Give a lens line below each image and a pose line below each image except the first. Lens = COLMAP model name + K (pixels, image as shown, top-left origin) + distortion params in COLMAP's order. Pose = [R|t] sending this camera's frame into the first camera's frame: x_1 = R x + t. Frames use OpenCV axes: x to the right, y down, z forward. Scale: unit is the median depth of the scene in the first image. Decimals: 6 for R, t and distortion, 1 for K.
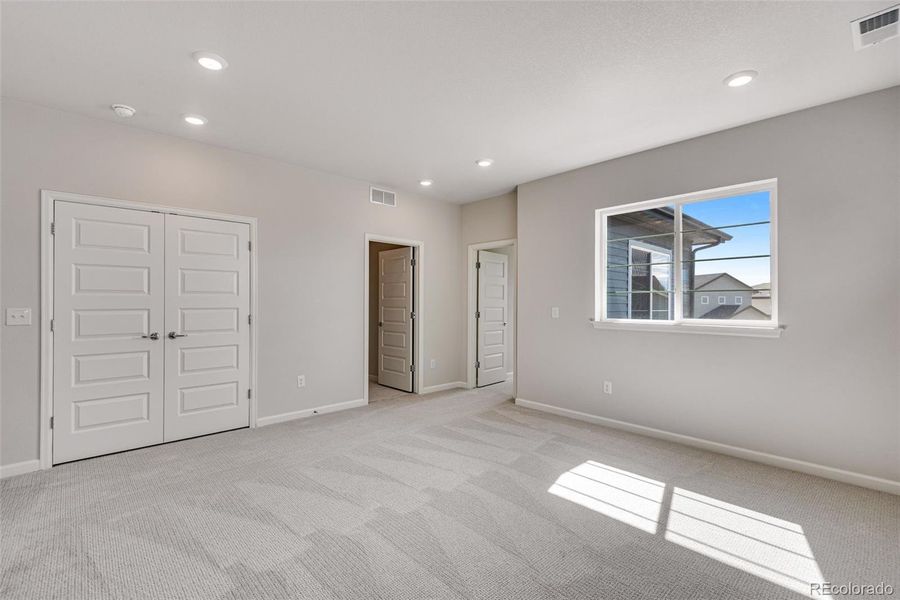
lens RADIAL K [[405.6, 0, 440.9], [0, 405.6, 302.2], [0, 0, 1]] dist [0.023343, -0.012984]
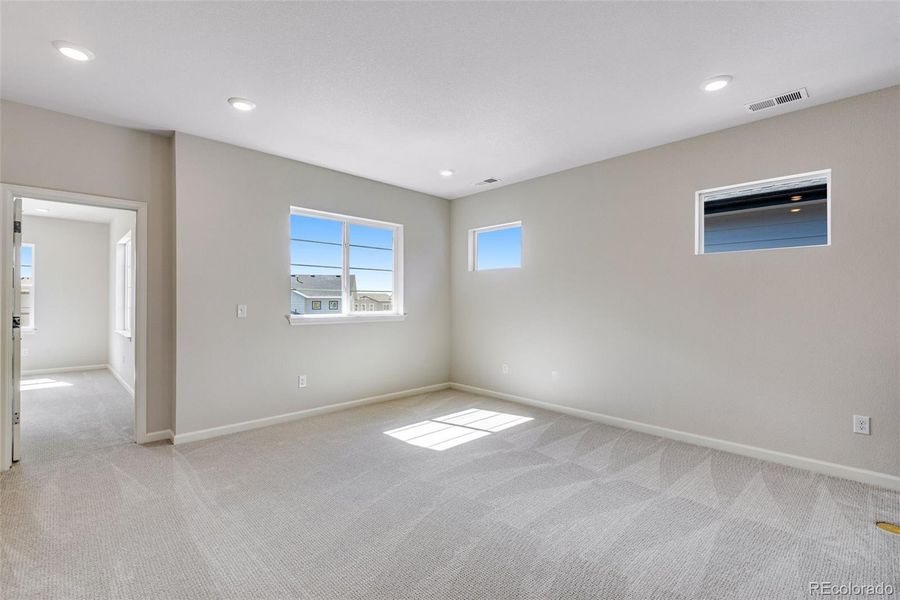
lens RADIAL K [[405.6, 0, 440.9], [0, 405.6, 302.2], [0, 0, 1]] dist [0.023343, -0.012984]
pose [[-0.020316, -0.008976, 0.999753, -0.843419], [-0.002344, 0.999957, 0.008930, -0.002495], [-0.999791, -0.002162, -0.020336, 0.886057]]
